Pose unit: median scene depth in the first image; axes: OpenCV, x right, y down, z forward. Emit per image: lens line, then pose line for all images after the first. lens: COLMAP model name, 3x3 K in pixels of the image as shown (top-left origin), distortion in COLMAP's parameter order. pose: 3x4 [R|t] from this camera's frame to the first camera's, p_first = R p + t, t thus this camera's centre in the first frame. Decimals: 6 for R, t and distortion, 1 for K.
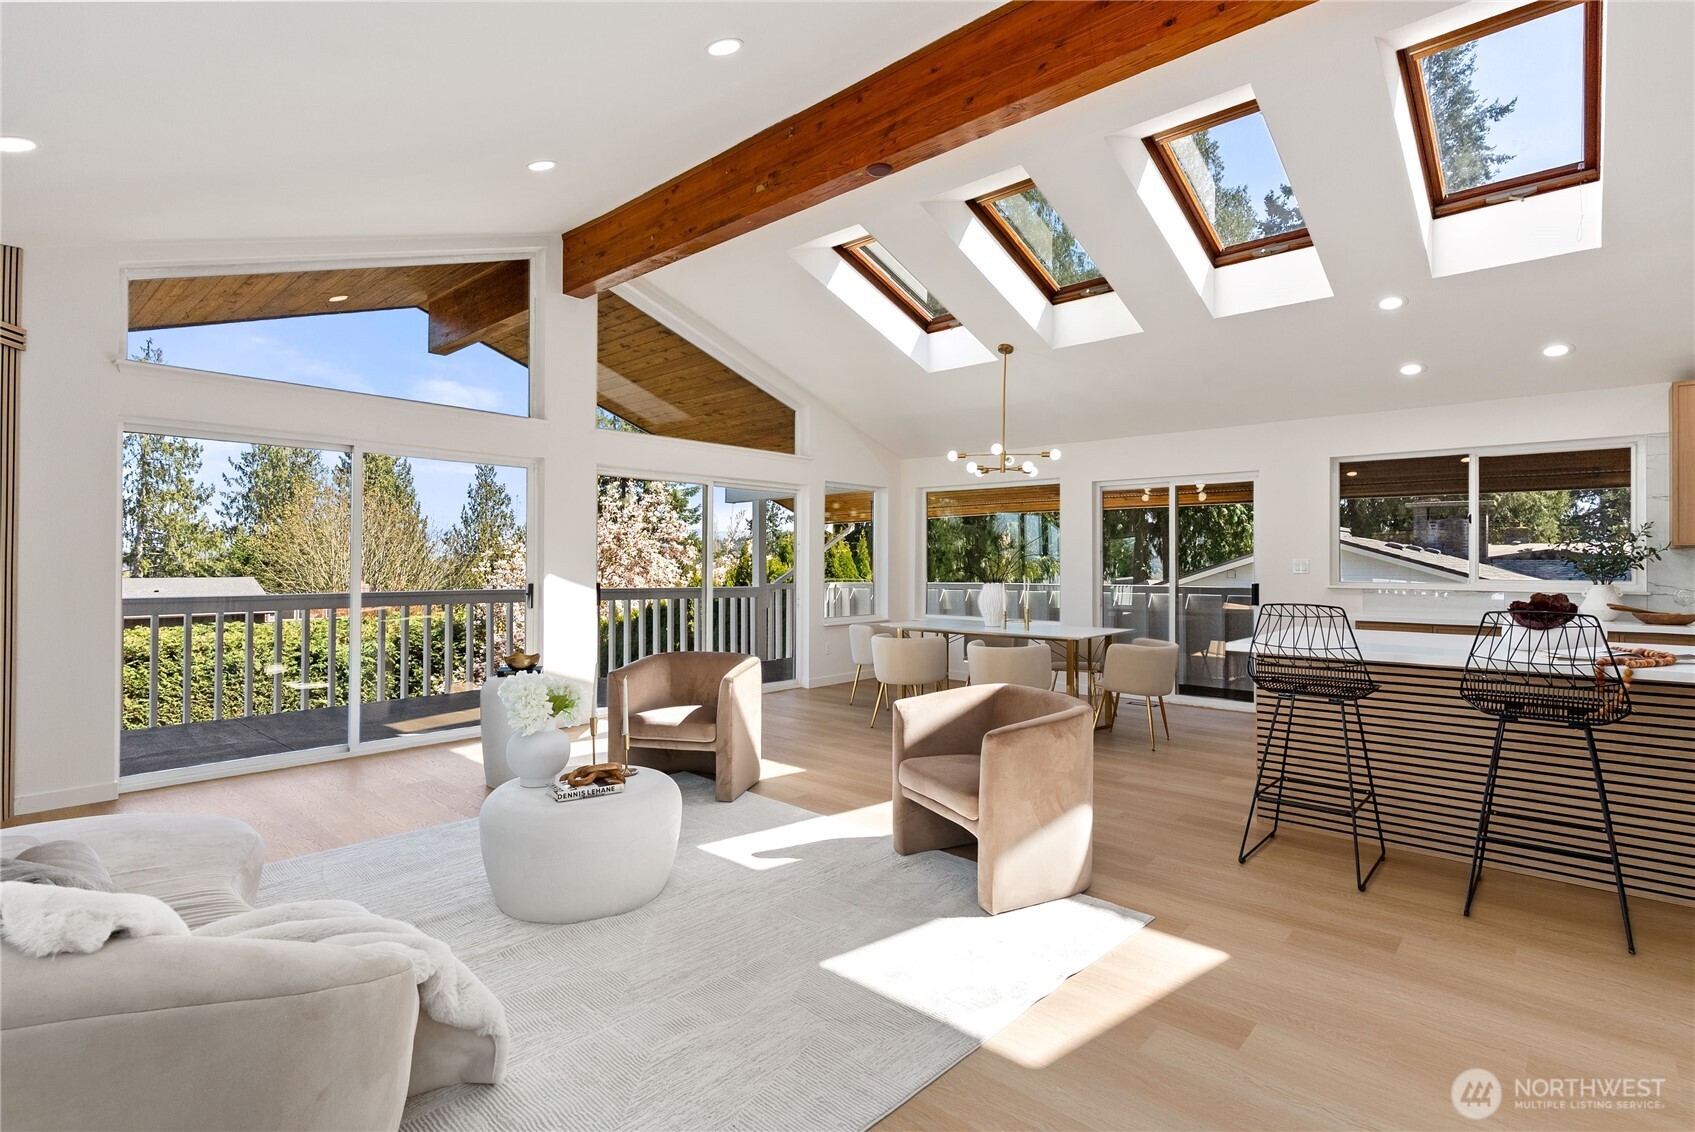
lens RADIAL K [[816.6, 0, 852.9], [0, 816.6, 552.3], [0, 0, 1]] dist [0.001645, 0.001019]
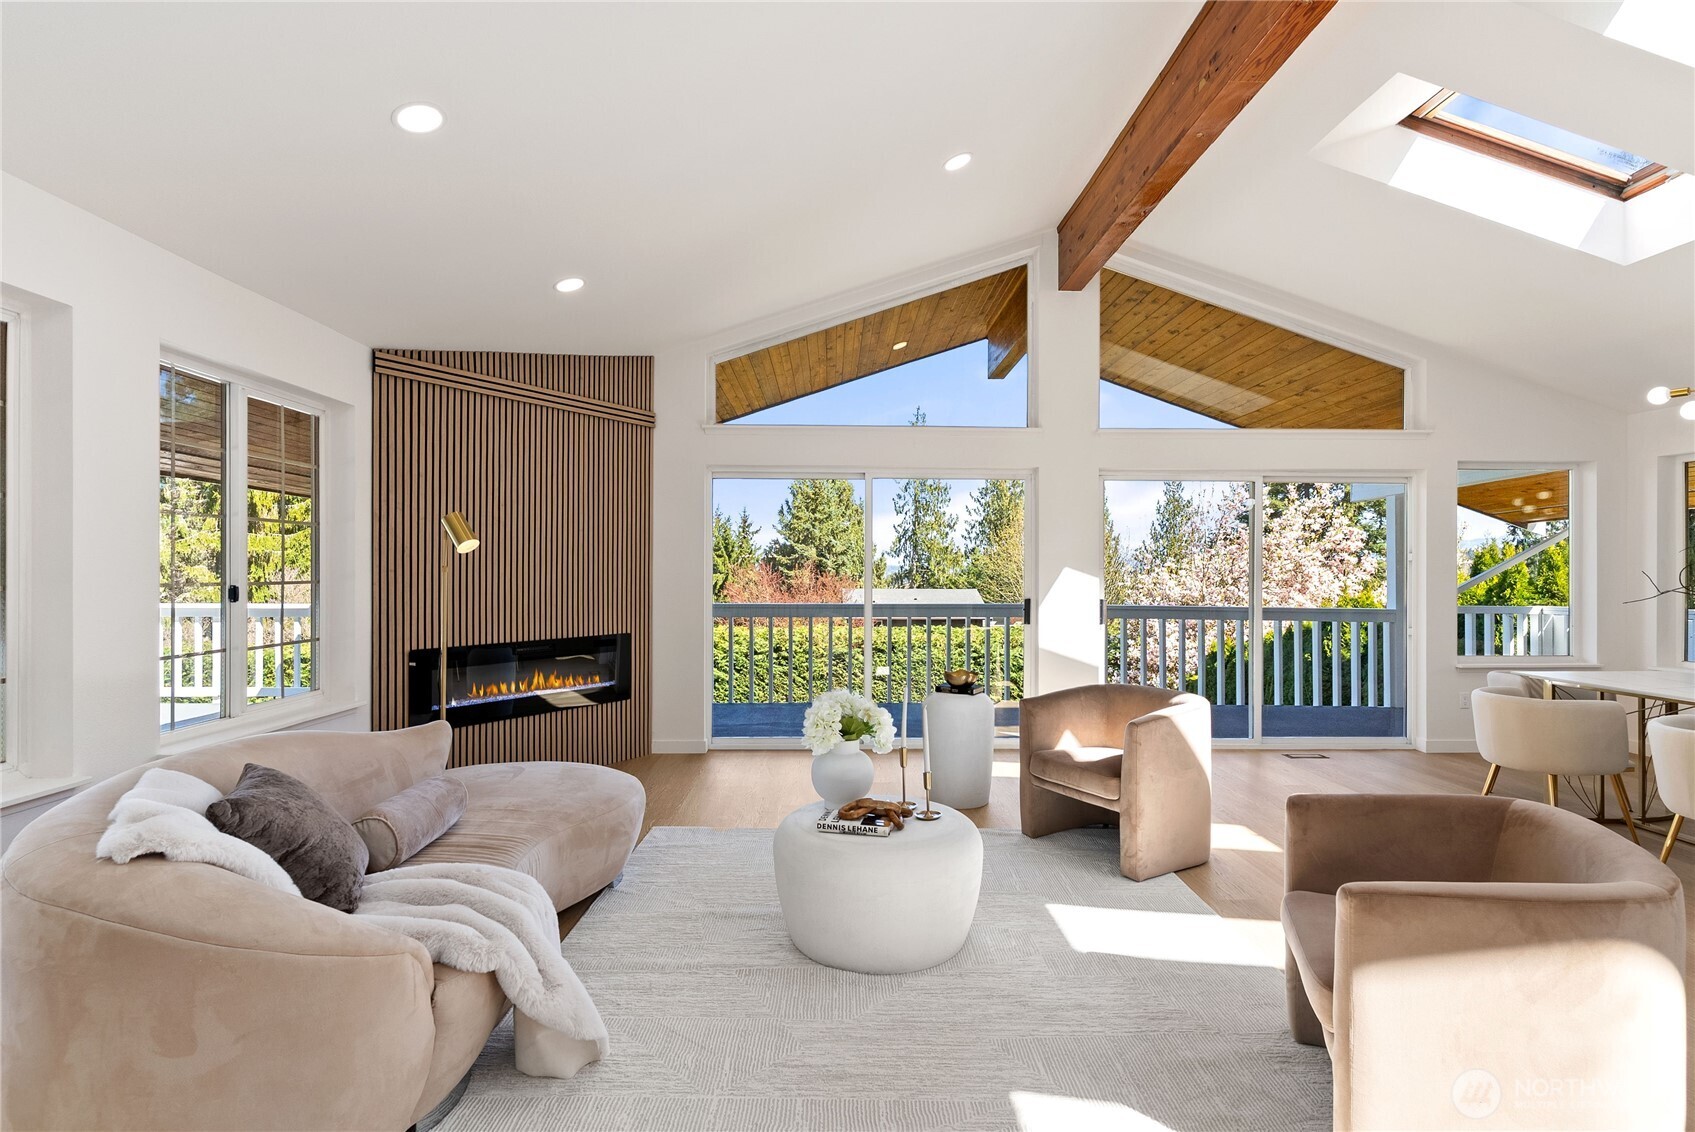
lens RADIAL K [[816.6, 0, 833.6], [0, 816.6, 571.0], [0, 0, 1]] dist [0.001645, 0.001019]
pose [[0.680254, -0.004712, -0.732962, 0.102358], [0.008204, 0.999966, 0.001186, 0.001598], [0.732931, -0.006820, 0.680269, 0.112691]]
